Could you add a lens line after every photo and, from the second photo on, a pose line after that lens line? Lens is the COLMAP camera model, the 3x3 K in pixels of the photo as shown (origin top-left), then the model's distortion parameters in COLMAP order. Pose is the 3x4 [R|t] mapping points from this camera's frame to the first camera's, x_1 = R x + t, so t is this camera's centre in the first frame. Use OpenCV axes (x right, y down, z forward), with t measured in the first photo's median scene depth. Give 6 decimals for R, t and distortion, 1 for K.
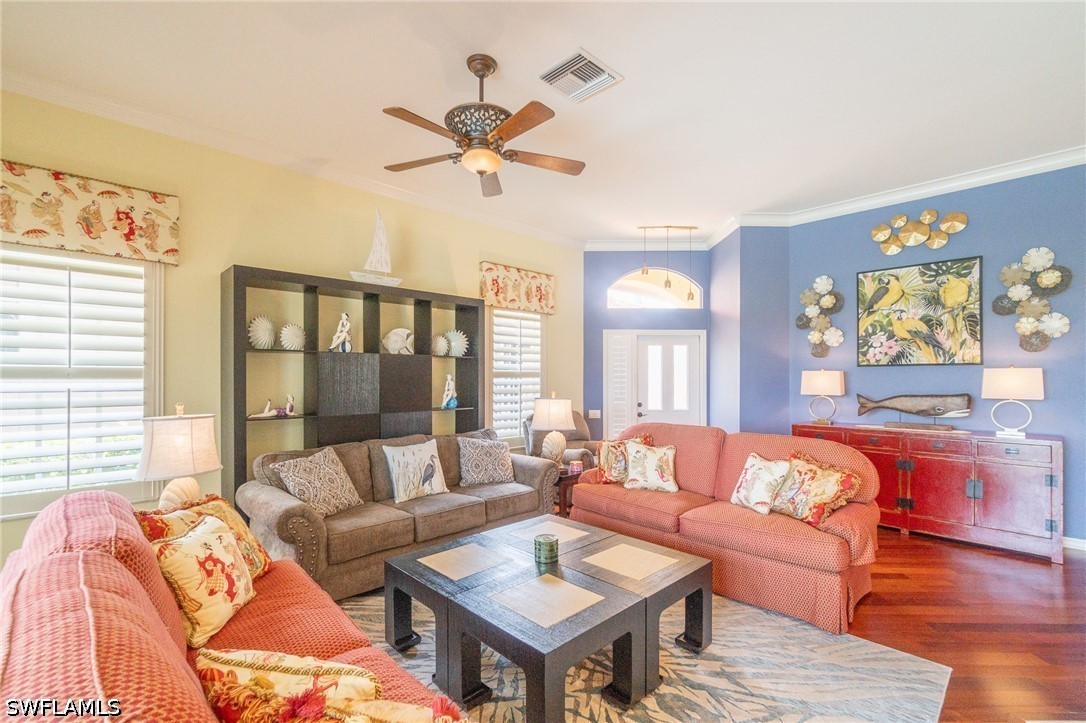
lens RADIAL K [[469.8, 0, 532.0], [0, 469.8, 383.4], [0, 0, 1]] dist [0.004185, 0.000601]
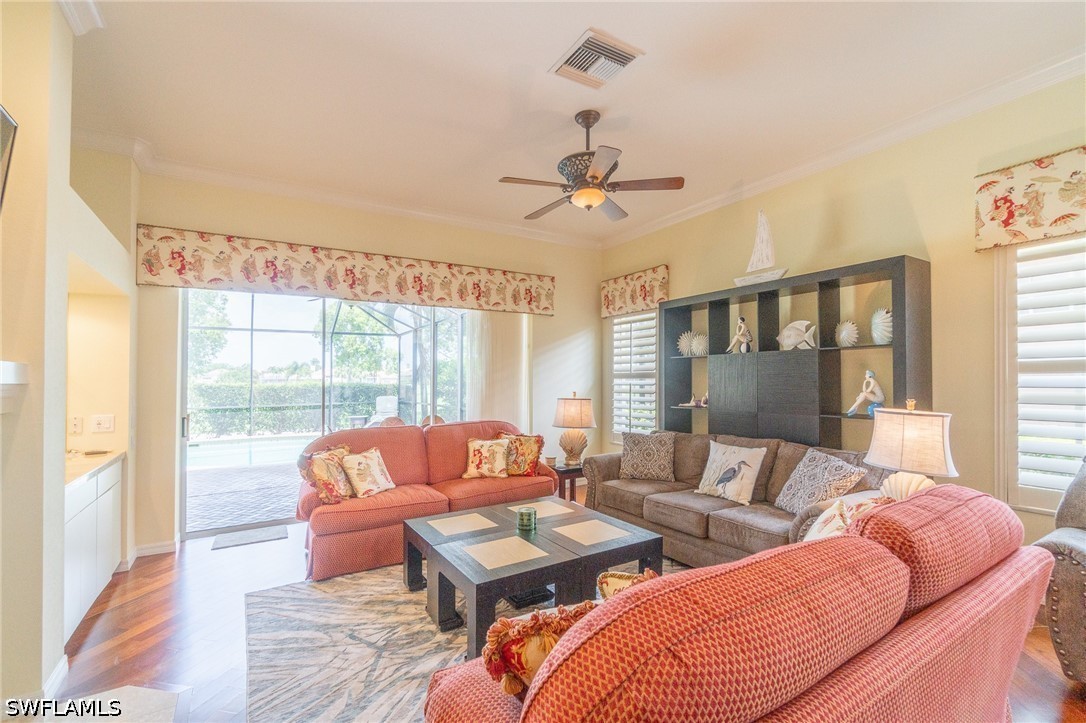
lens RADIAL K [[469.8, 0, 541.7], [0, 469.8, 373.3], [0, 0, 1]] dist [0.004185, 0.000601]
pose [[-0.176167, -0.004467, -0.984350, 0.680370], [0.007051, 0.999958, -0.005800, -0.015692], [0.984335, -0.007962, -0.176128, 0.667583]]
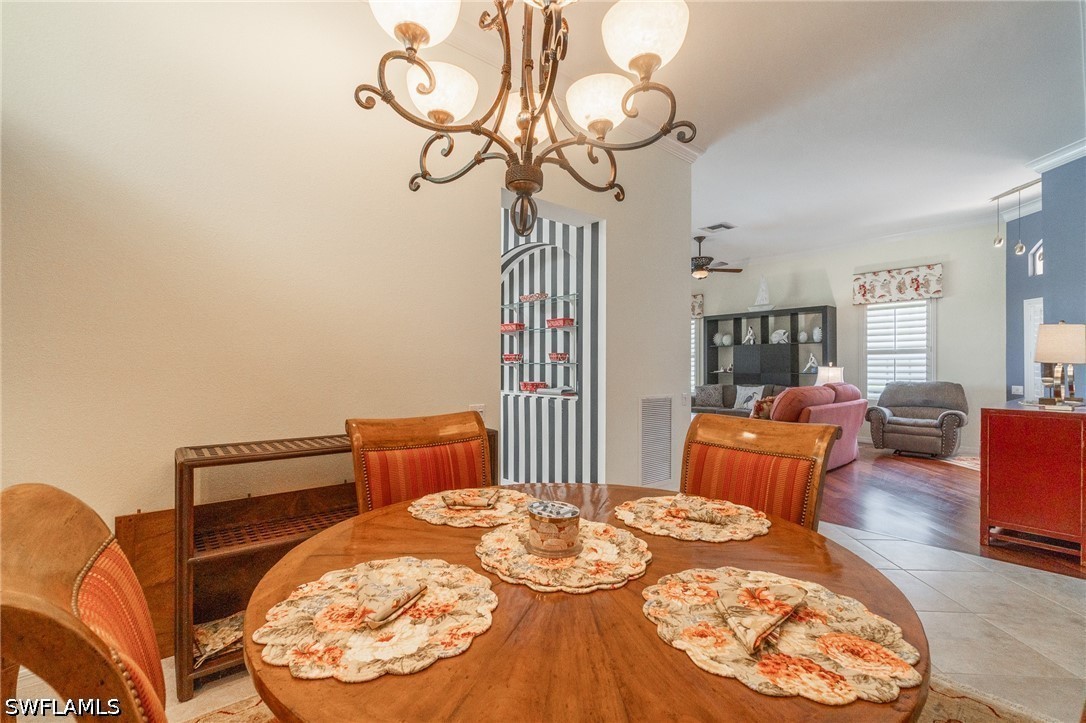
lens RADIAL K [[469.8, 0, 543.9], [0, 469.8, 357.0], [0, 0, 1]] dist [0.004185, 0.000601]
pose [[-0.033561, -0.019245, -0.999251, 1.630128], [-0.007918, 0.999788, -0.018990, 0.035403], [0.999405, 0.007275, -0.033707, 0.110930]]
